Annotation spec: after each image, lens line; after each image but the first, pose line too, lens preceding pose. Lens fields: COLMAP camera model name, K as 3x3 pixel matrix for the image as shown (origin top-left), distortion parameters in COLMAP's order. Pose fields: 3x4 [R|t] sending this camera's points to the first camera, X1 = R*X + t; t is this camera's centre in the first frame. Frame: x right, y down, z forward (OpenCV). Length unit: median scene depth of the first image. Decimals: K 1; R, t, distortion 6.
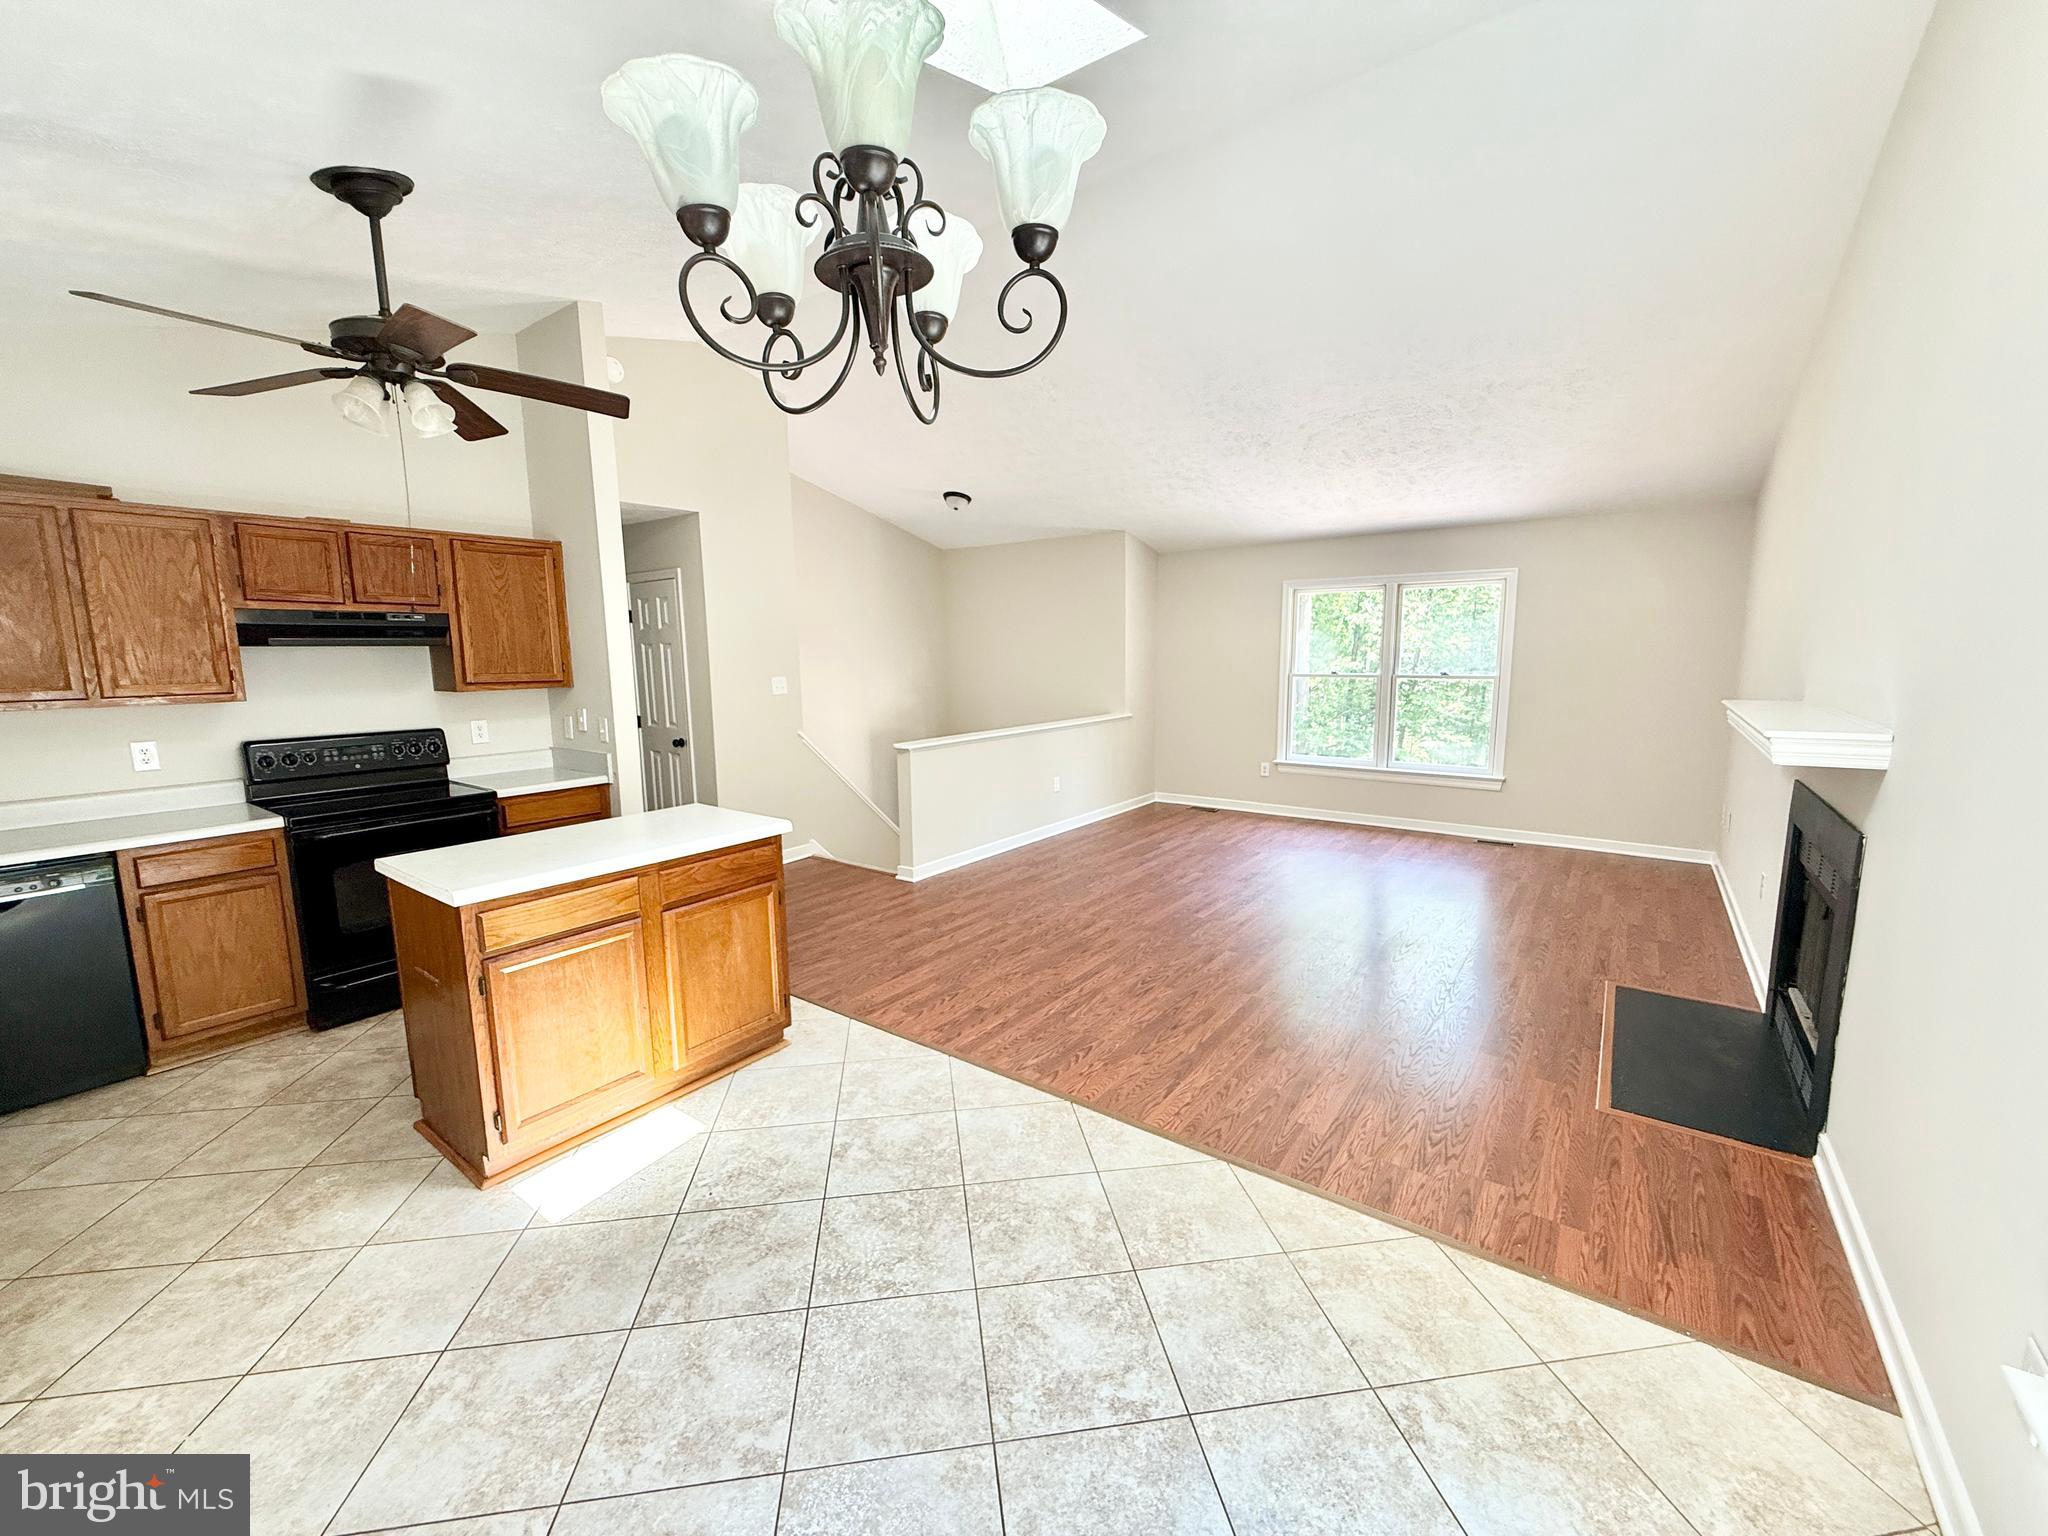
lens RADIAL K [[815.7, 0, 1020.8], [0, 815.7, 768.3], [0, 0, 1]] dist [-0.001079, -0.000005]
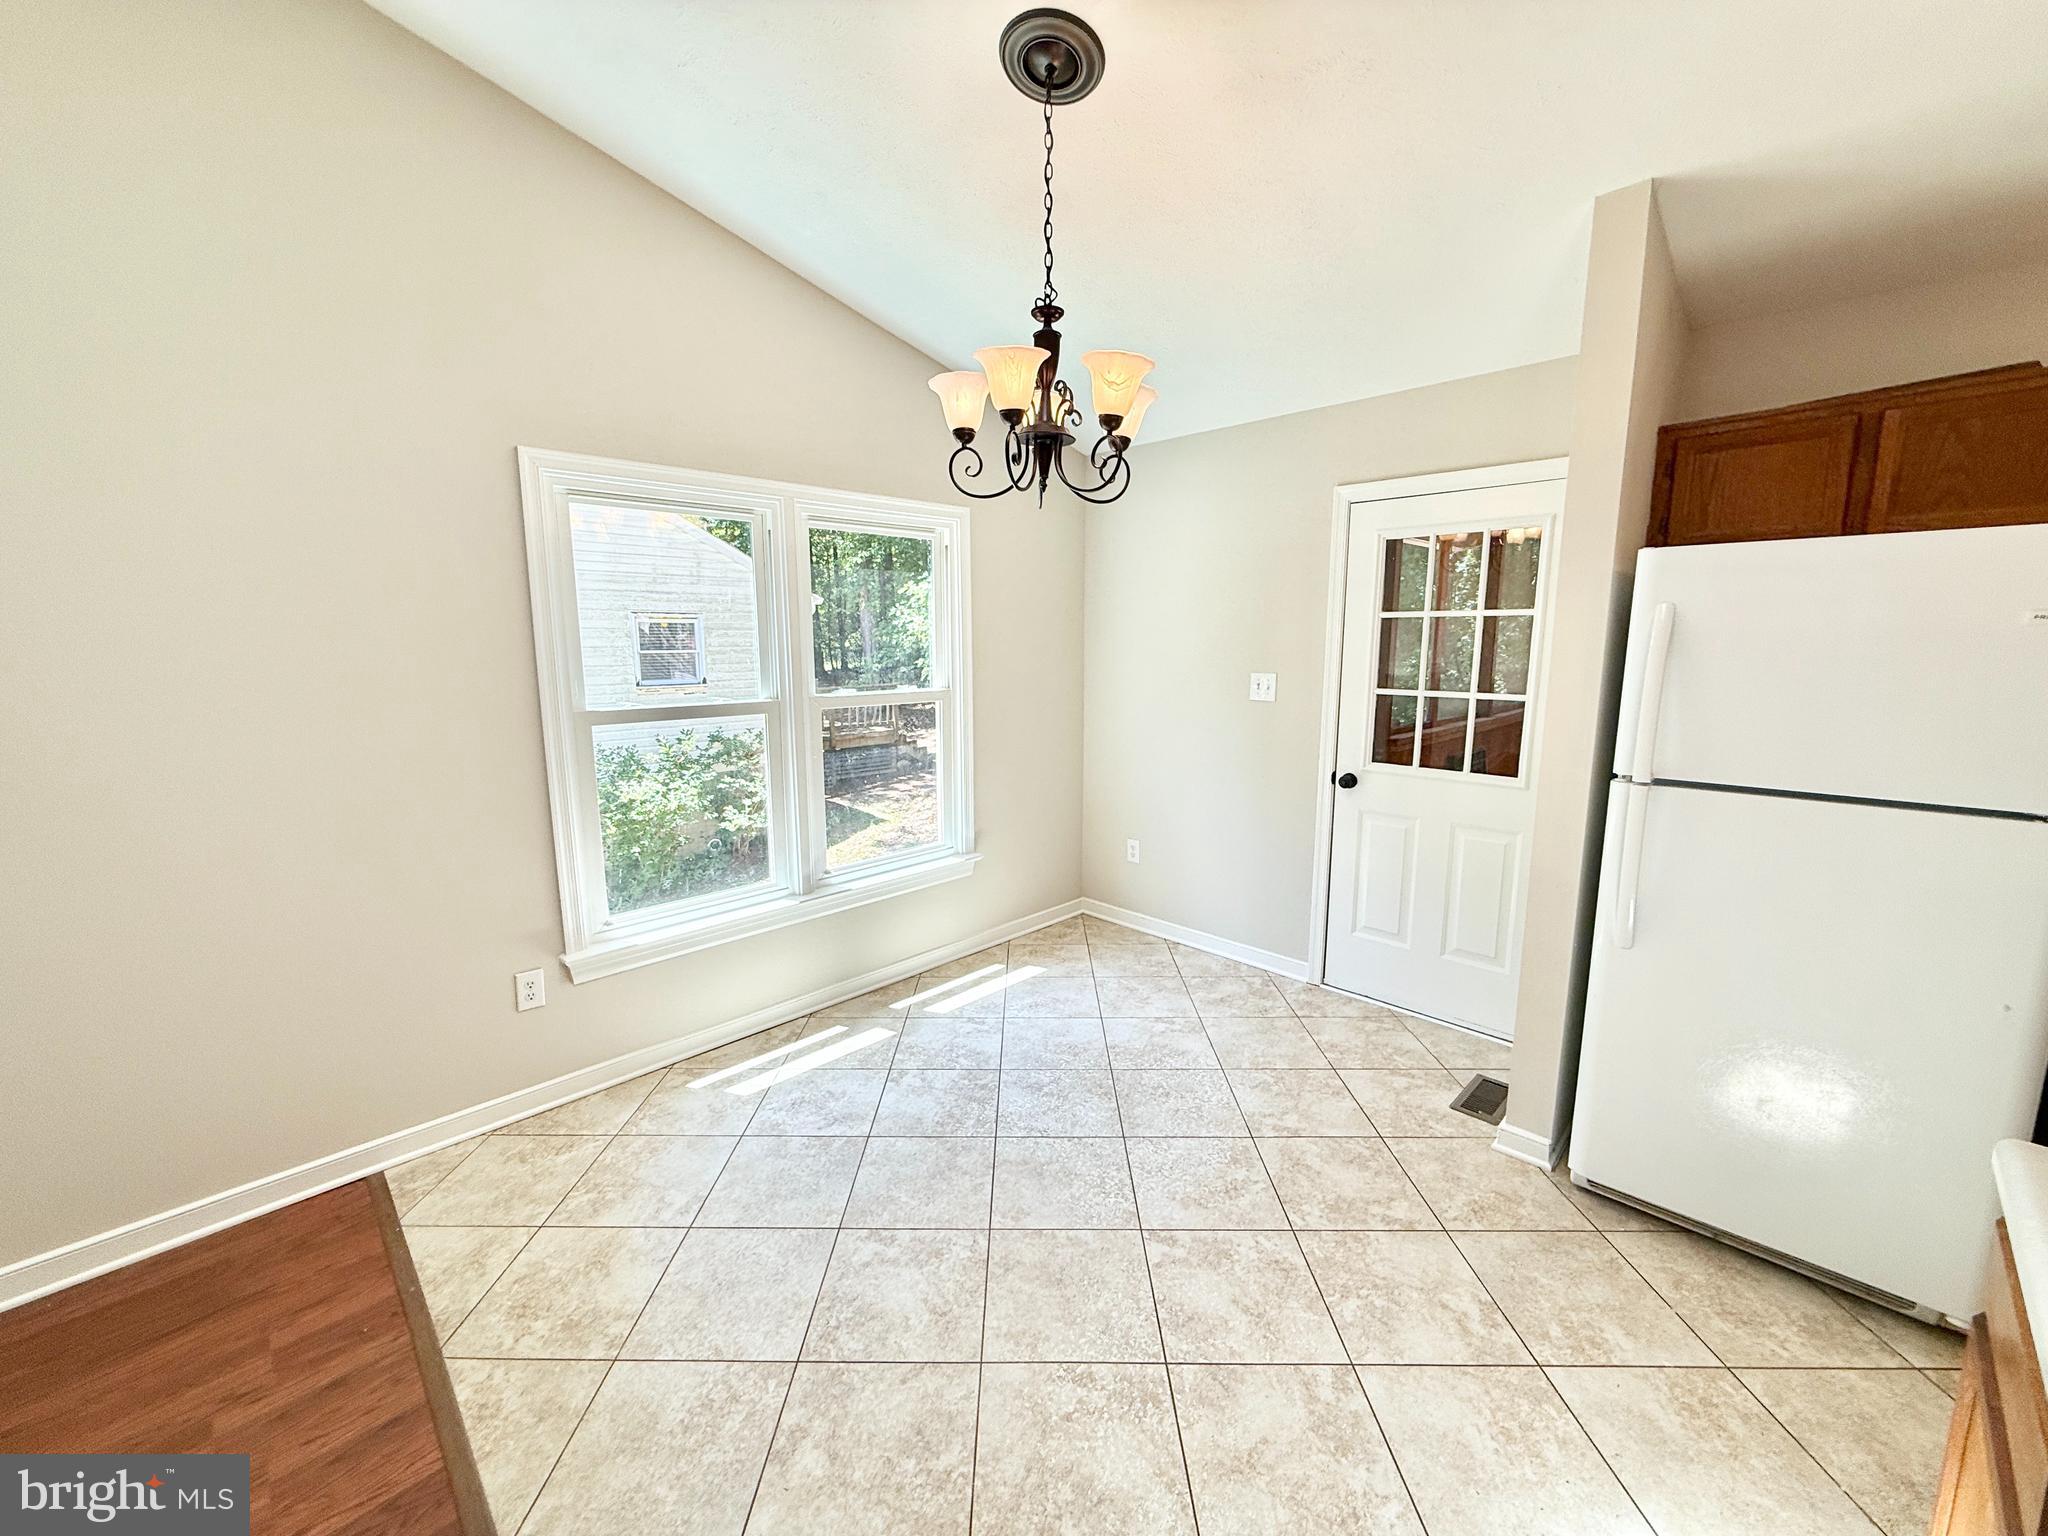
lens RADIAL K [[815.7, 0, 1019.3], [0, 815.7, 766.8], [0, 0, 1]] dist [-0.001079, -0.000005]
pose [[-0.988065, -0.007589, 0.153848, -0.127976], [0.038684, 0.954551, 0.295528, -0.134857], [-0.149099, 0.297952, -0.942865, 0.922796]]
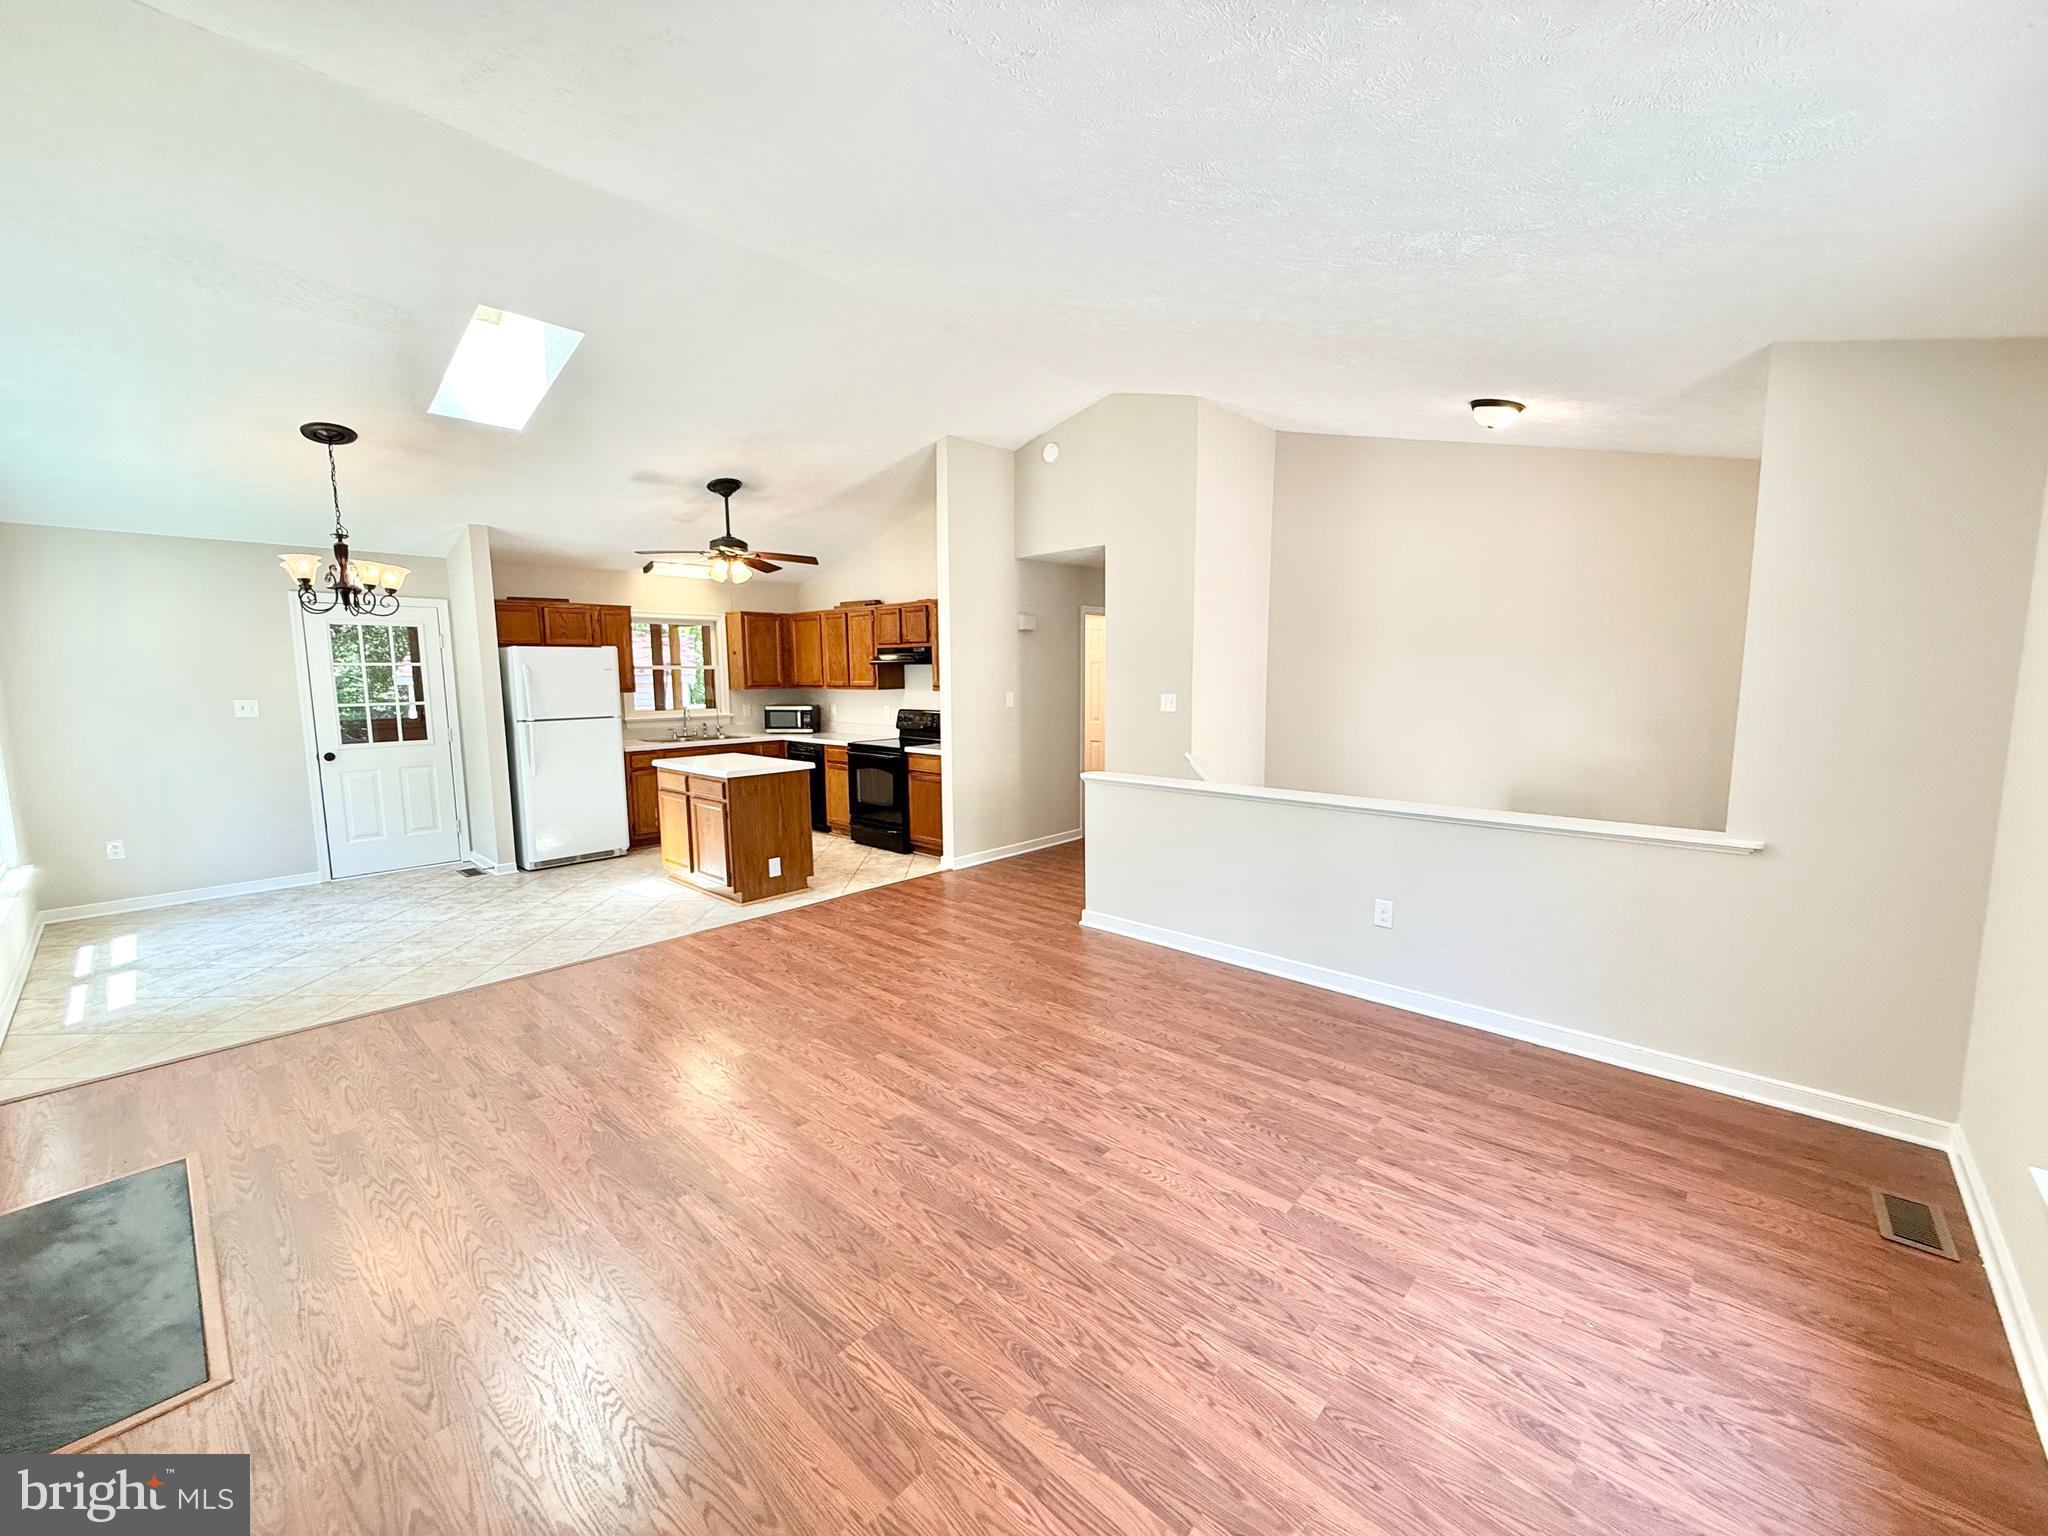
lens RADIAL K [[815.7, 0, 1020.9], [0, 815.7, 767.2], [0, 0, 1]] dist [-0.001079, -0.000005]
pose [[-0.107764, 0.131694, -0.985415, 1.162256], [-0.134277, 0.980177, 0.145678, -0.240866], [0.985067, 0.148017, -0.087945, 1.538756]]
